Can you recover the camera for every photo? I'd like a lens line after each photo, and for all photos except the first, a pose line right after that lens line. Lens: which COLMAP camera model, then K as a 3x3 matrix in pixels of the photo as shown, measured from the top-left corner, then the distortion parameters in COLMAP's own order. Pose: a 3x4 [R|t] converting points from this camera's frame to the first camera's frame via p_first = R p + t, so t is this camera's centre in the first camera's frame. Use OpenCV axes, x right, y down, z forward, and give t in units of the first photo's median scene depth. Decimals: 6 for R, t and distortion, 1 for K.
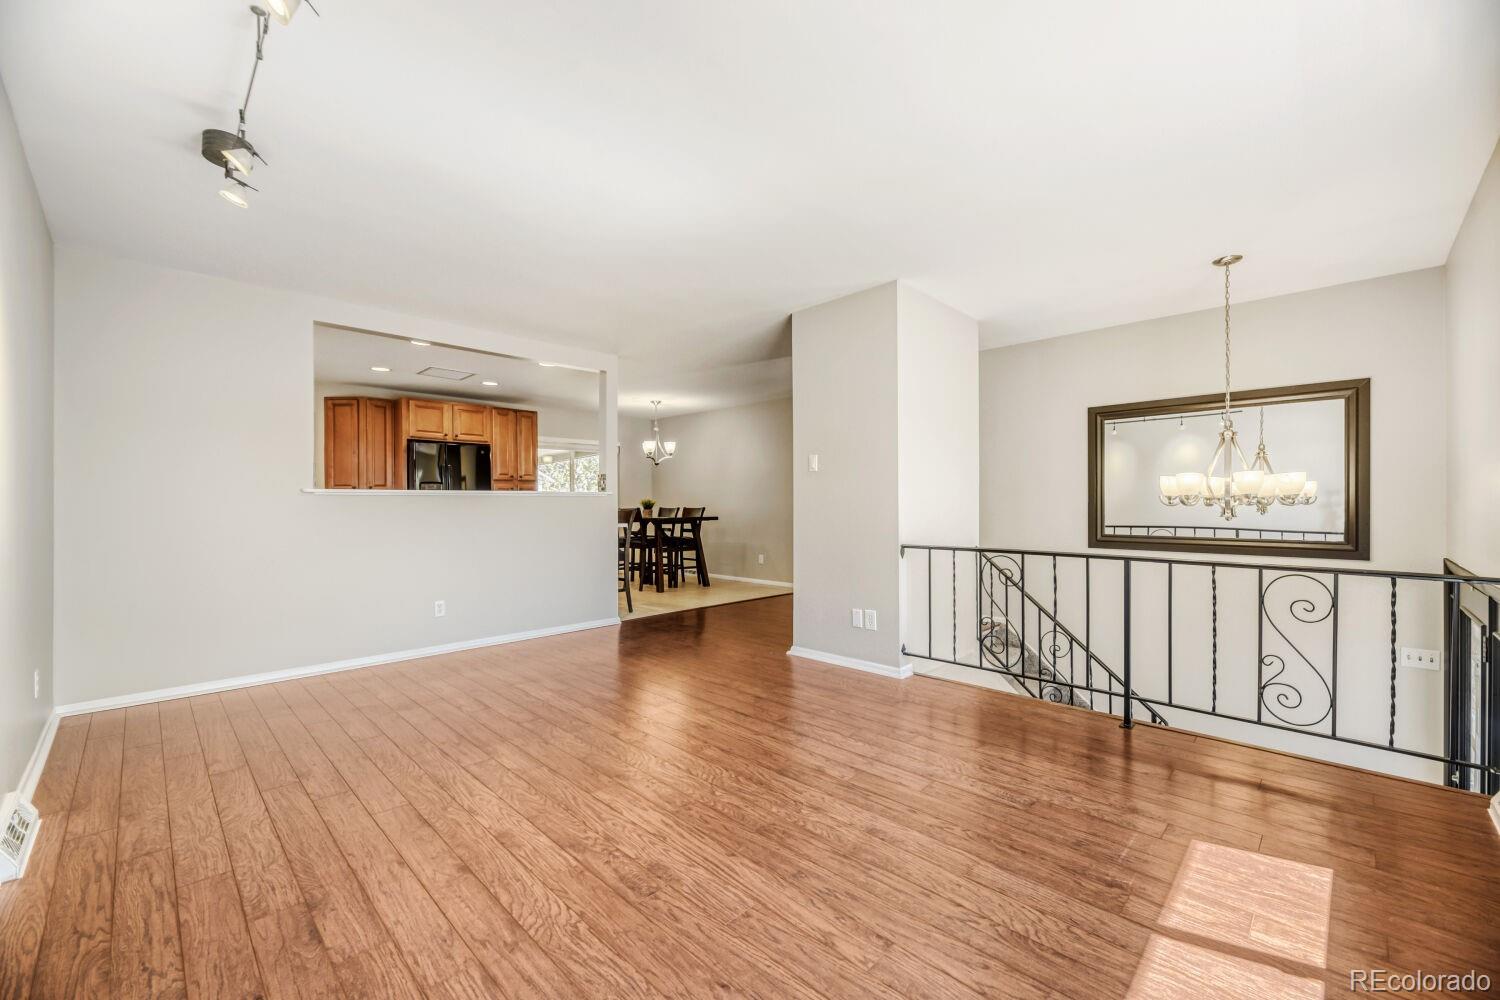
lens RADIAL K [[608.4, 0, 737.3], [0, 608.4, 508.1], [0, 0, 1]] dist [0.008847, -0.001544]
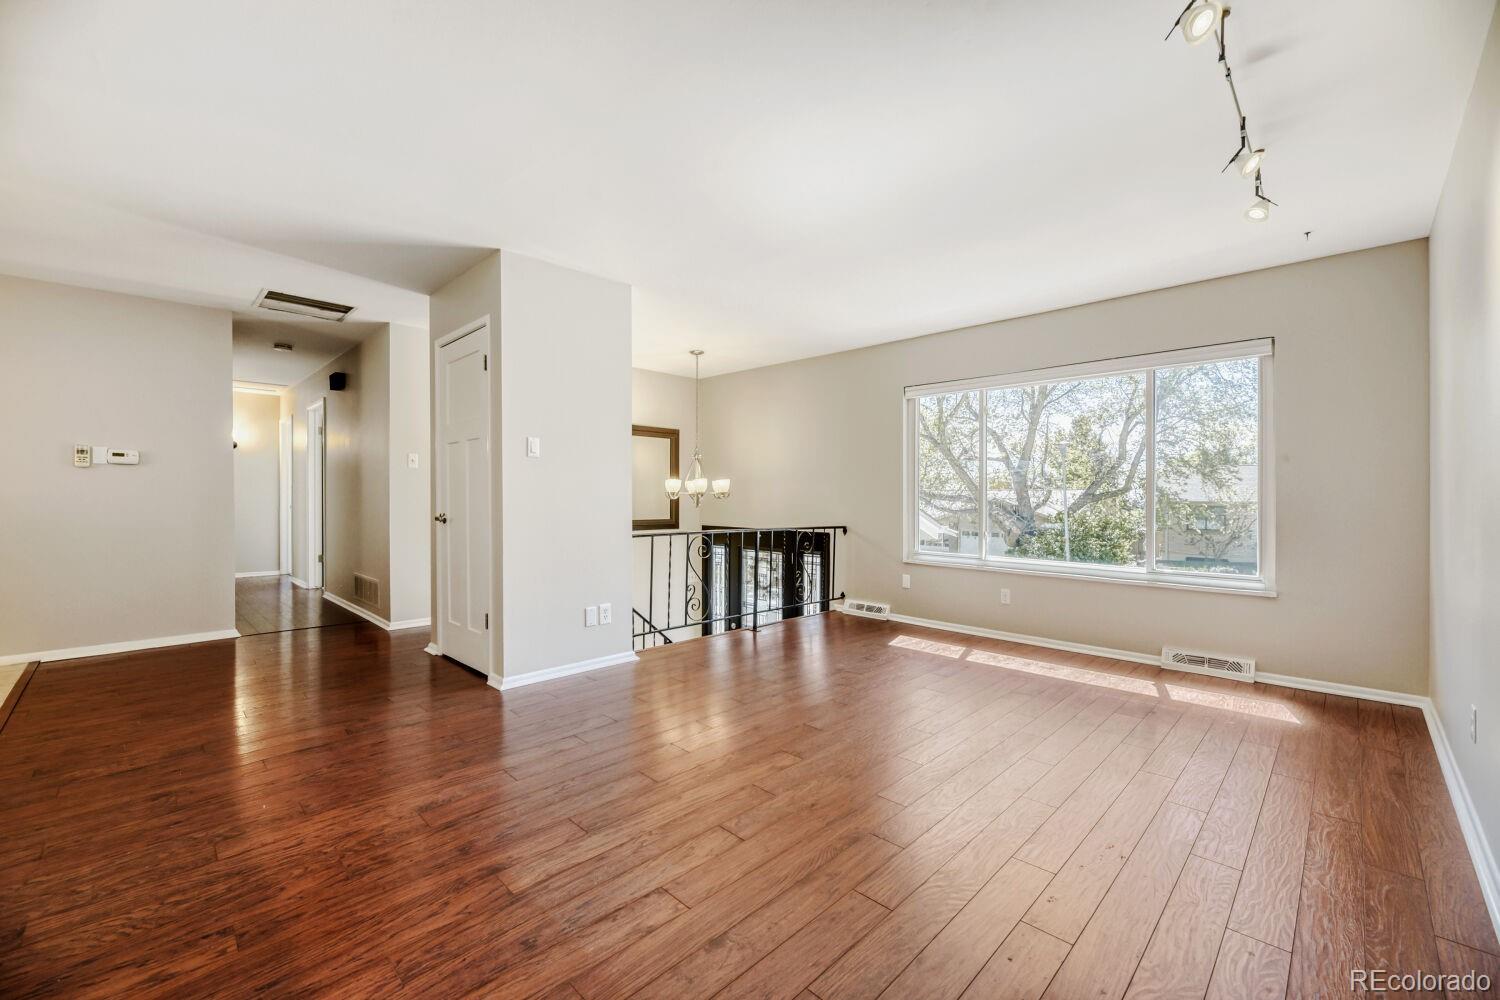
lens RADIAL K [[608.4, 0, 742.8], [0, 608.4, 501.8], [0, 0, 1]] dist [0.008847, -0.001544]
pose [[-0.010633, -0.008693, 0.999906, -0.809289], [-0.018187, 0.999798, 0.008499, -0.011959], [-0.999778, -0.018095, -0.010789, 0.813538]]
